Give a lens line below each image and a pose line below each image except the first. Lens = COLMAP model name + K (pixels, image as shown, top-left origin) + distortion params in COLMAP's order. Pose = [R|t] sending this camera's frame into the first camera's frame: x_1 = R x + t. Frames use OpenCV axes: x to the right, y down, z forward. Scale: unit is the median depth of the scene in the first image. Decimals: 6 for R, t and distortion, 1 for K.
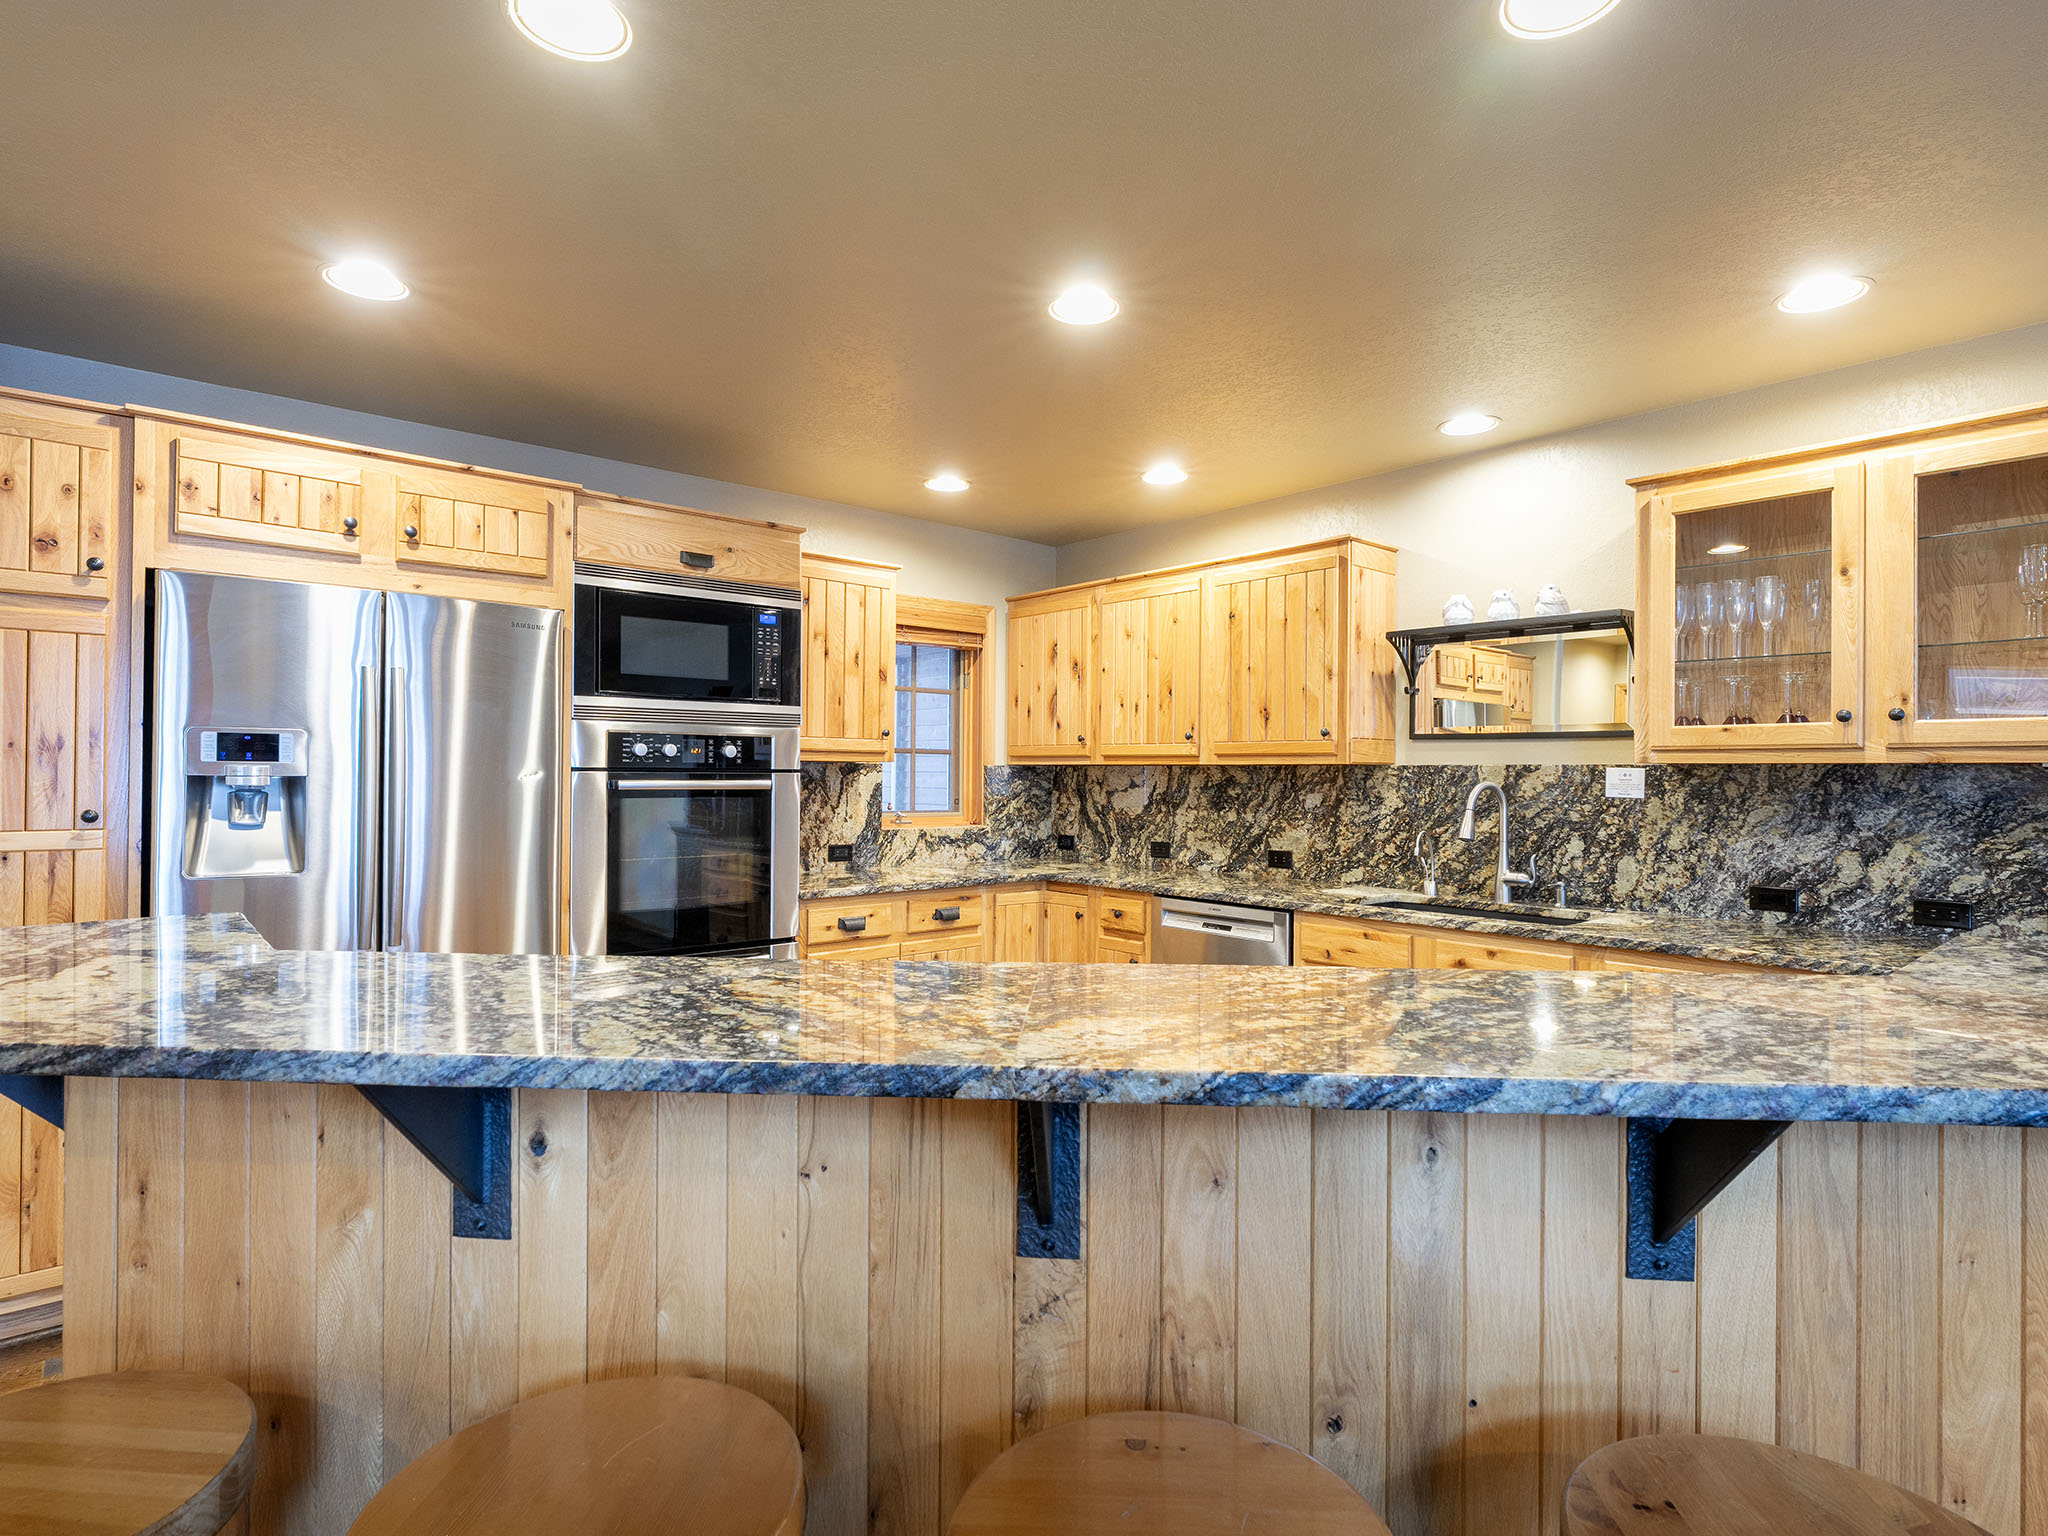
lens RADIAL K [[1056.6, 0, 1035.6], [0, 1056.6, 766.2], [0, 0, 1]] dist [0.000167, 0.000803]
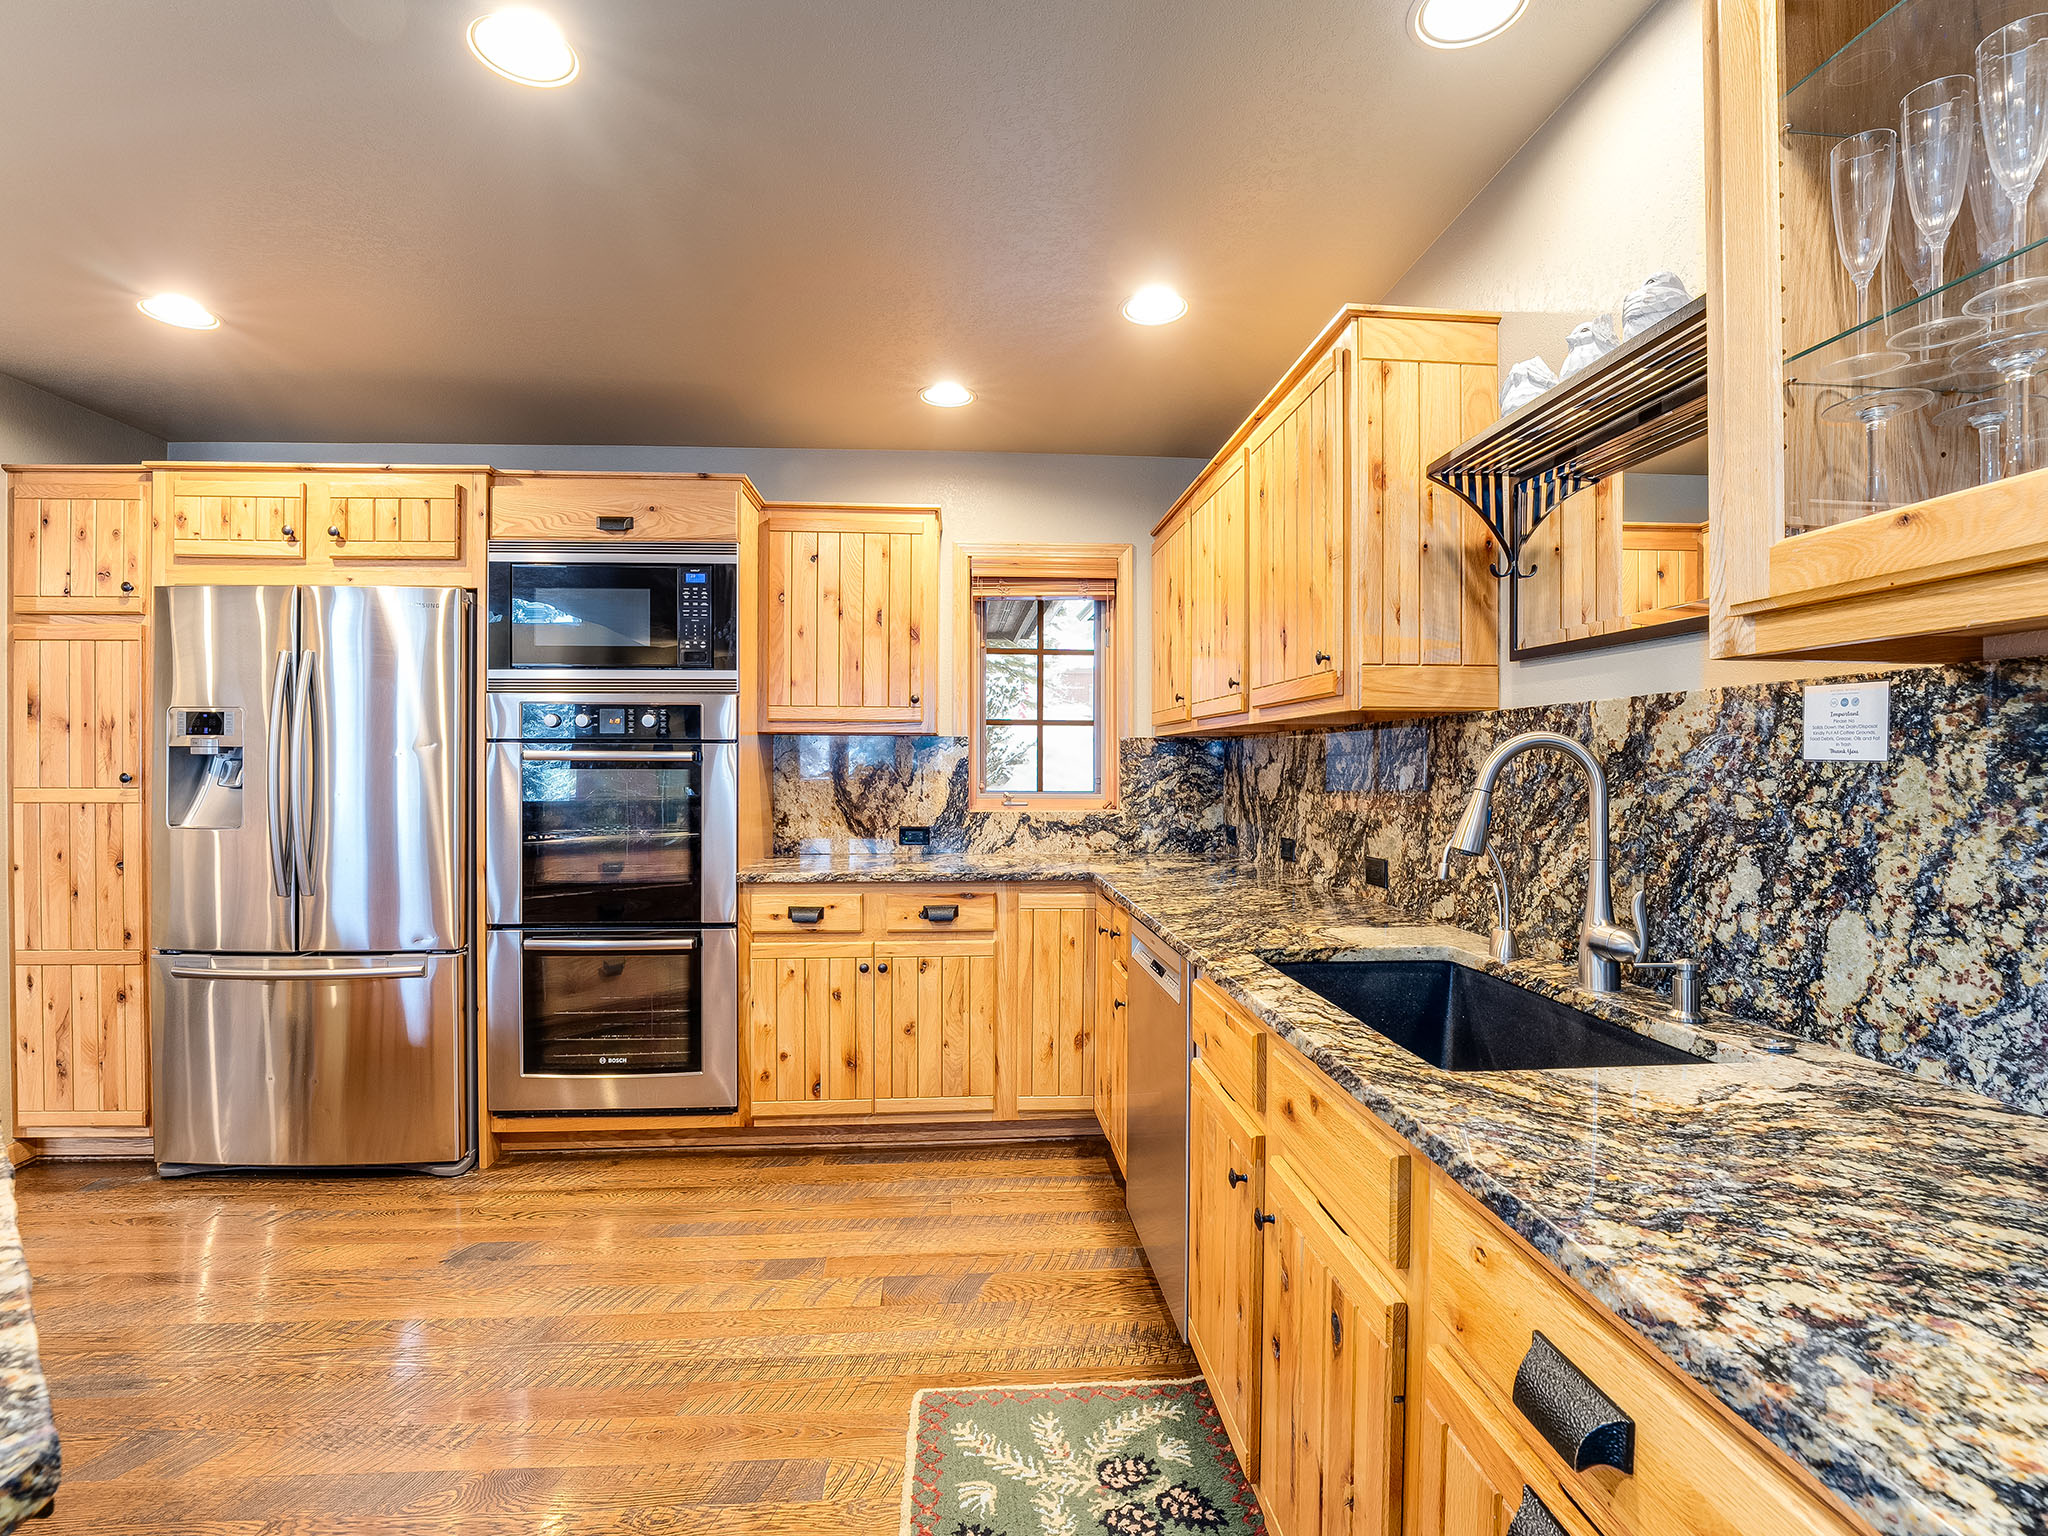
lens RADIAL K [[966.9, 0, 1026.1], [0, 966.9, 770.7], [0, 0, 1]] dist [-0.019838, 0.000352]
pose [[0.795847, -0.001818, -0.605495, 0.517532], [0.008141, 0.999937, 0.007698, 0.027583], [0.605443, -0.011055, 0.795812, 0.528091]]
